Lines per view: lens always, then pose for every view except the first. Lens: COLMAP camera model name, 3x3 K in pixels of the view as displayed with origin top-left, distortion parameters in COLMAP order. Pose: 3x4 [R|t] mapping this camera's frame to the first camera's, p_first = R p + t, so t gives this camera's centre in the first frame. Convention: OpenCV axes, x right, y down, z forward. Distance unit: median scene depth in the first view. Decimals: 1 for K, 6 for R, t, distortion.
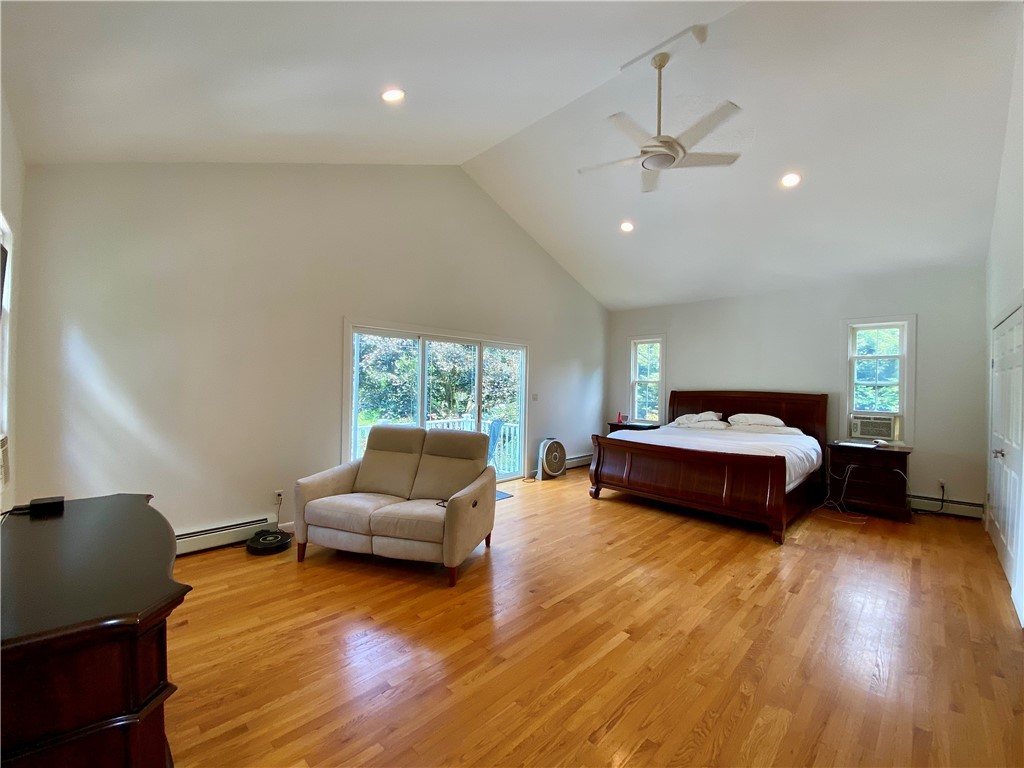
lens RADIAL K [[413.8, 0, 503.3], [0, 413.8, 382.2], [0, 0, 1]] dist [-0.002974, -0.000137]
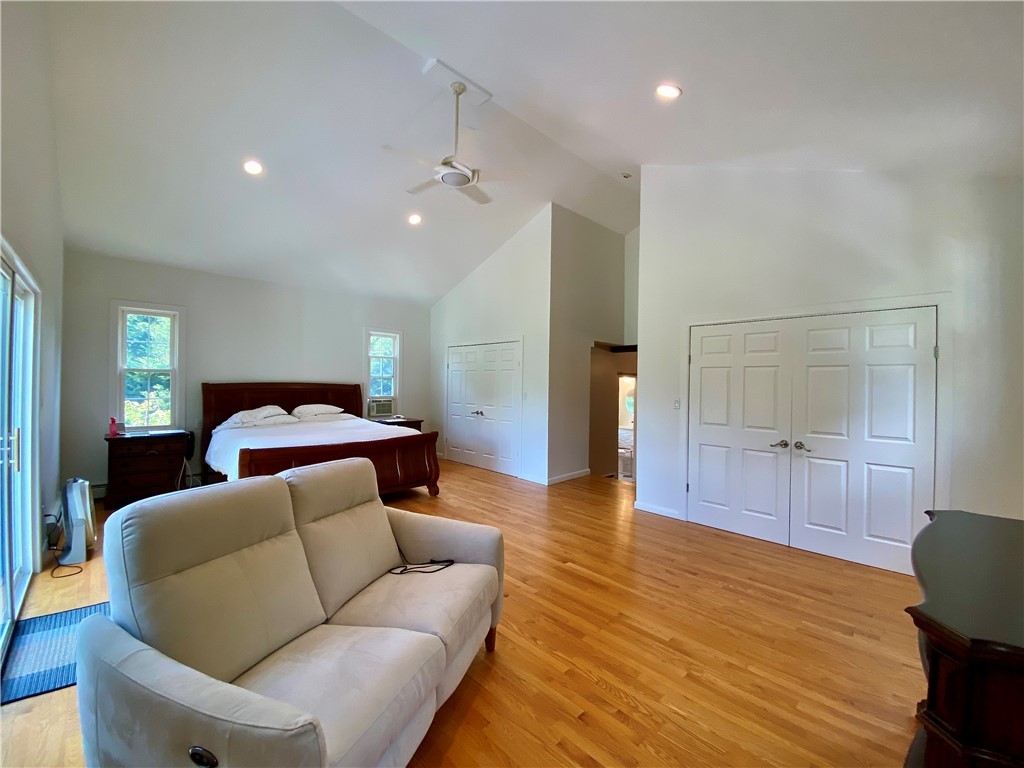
lens RADIAL K [[414.8, 0, 512.0], [0, 414.8, 384.0], [0, 0, 1]] dist [0.057964, -0.041525]
pose [[0.014944, -0.021403, 0.999659, -0.499582], [-0.020051, 0.999563, 0.021701, -0.008494], [-0.999687, -0.020369, 0.014508, 0.536707]]
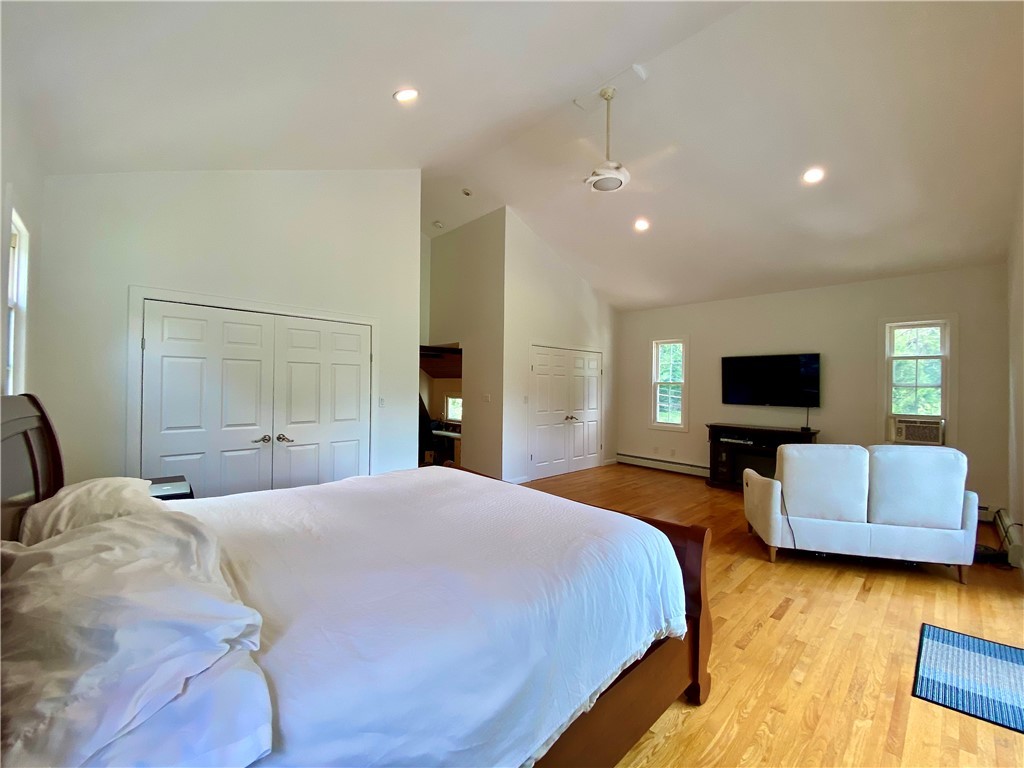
lens RADIAL K [[414.8, 0, 512.0], [0, 414.8, 384.0], [0, 0, 1]] dist [0.057964, -0.041525]
pose [[-0.999486, -0.031952, 0.002443, 0.397838], [-0.031975, 0.999439, -0.010007, 0.012265], [-0.002122, -0.010080, -0.999947, 1.383854]]
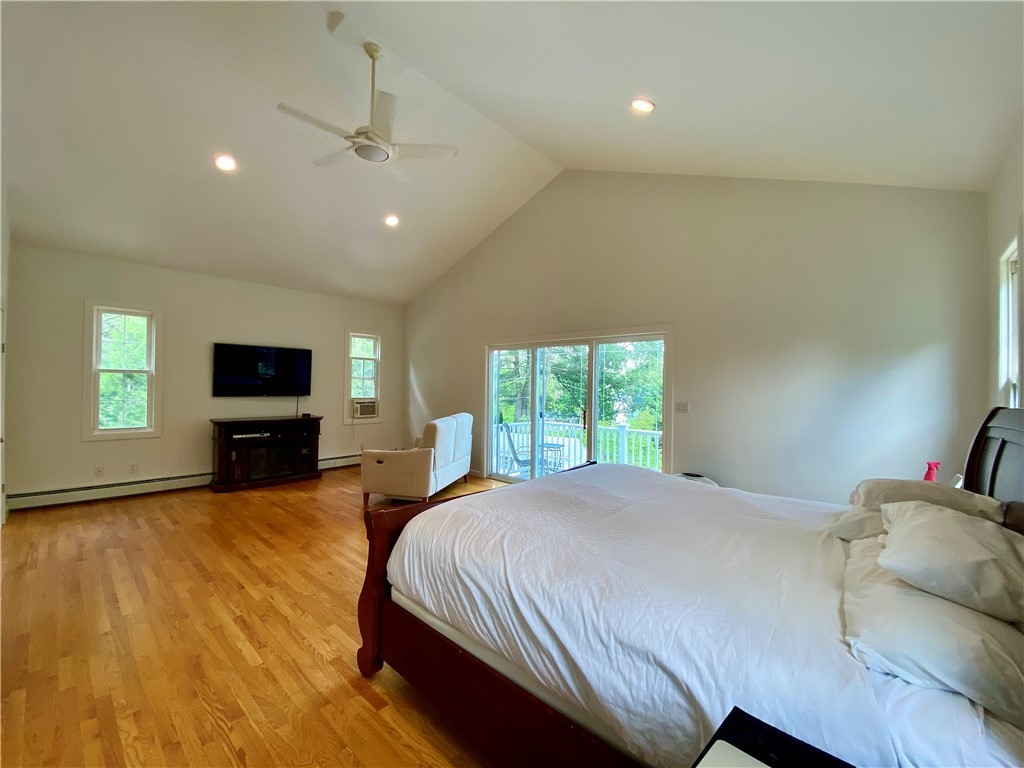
lens RADIAL K [[414.8, 0, 512.0], [0, 414.8, 384.0], [0, 0, 1]] dist [0.057964, -0.041525]
pose [[0.042168, -0.017009, -0.998966, 0.895671], [-0.010617, 0.999791, -0.017472, 0.016704], [0.999054, 0.011343, 0.041978, 0.846478]]
